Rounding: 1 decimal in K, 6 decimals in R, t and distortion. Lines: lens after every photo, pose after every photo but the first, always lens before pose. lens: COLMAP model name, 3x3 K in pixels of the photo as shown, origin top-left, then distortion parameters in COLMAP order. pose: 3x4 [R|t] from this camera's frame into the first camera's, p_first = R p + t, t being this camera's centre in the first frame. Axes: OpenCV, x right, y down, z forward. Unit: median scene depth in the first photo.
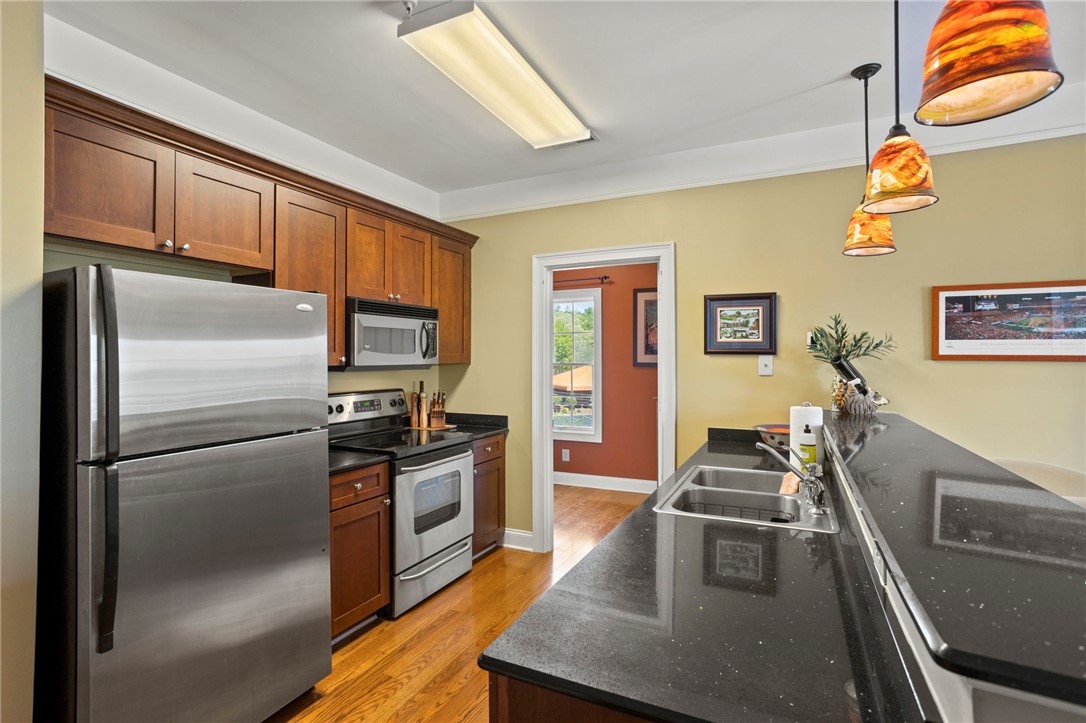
lens RADIAL K [[521.6, 0, 548.9], [0, 521.6, 353.9], [0, 0, 1]] dist [0.003856, 0.004120]
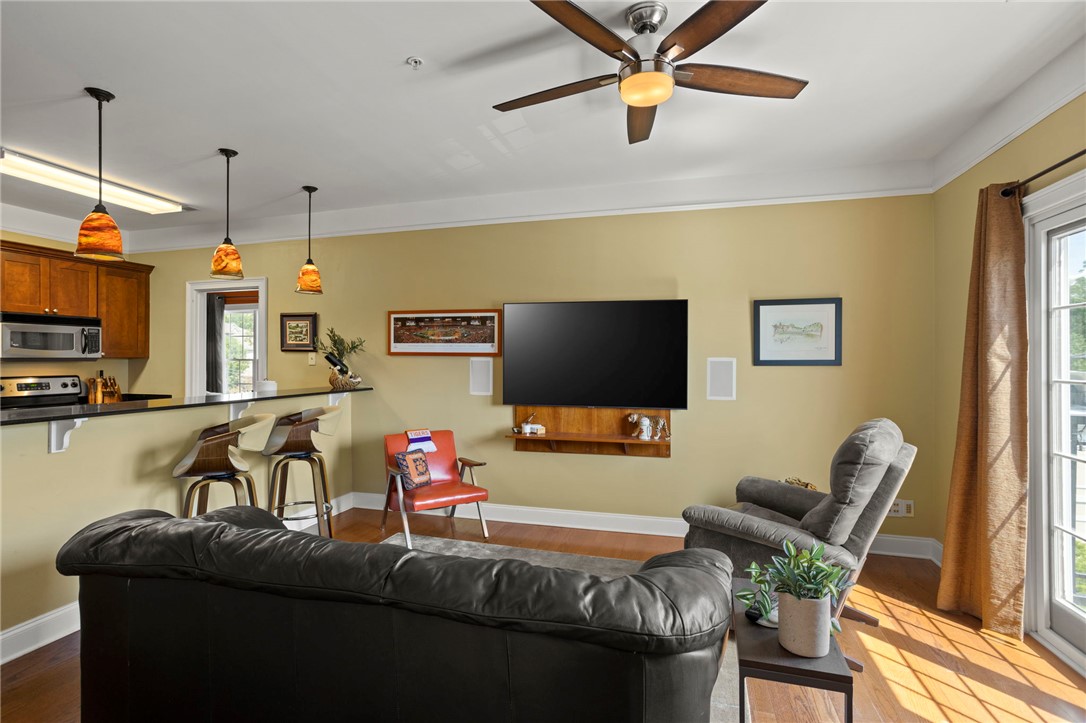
lens RADIAL K [[521.6, 0, 532.5], [0, 521.6, 359.1], [0, 0, 1]] dist [0.003856, 0.004120]
pose [[0.990871, 0.001661, 0.134802, 0.956536], [-0.003024, 0.999946, 0.009906, 0.006827], [-0.134778, -0.010223, 0.990823, -0.716599]]
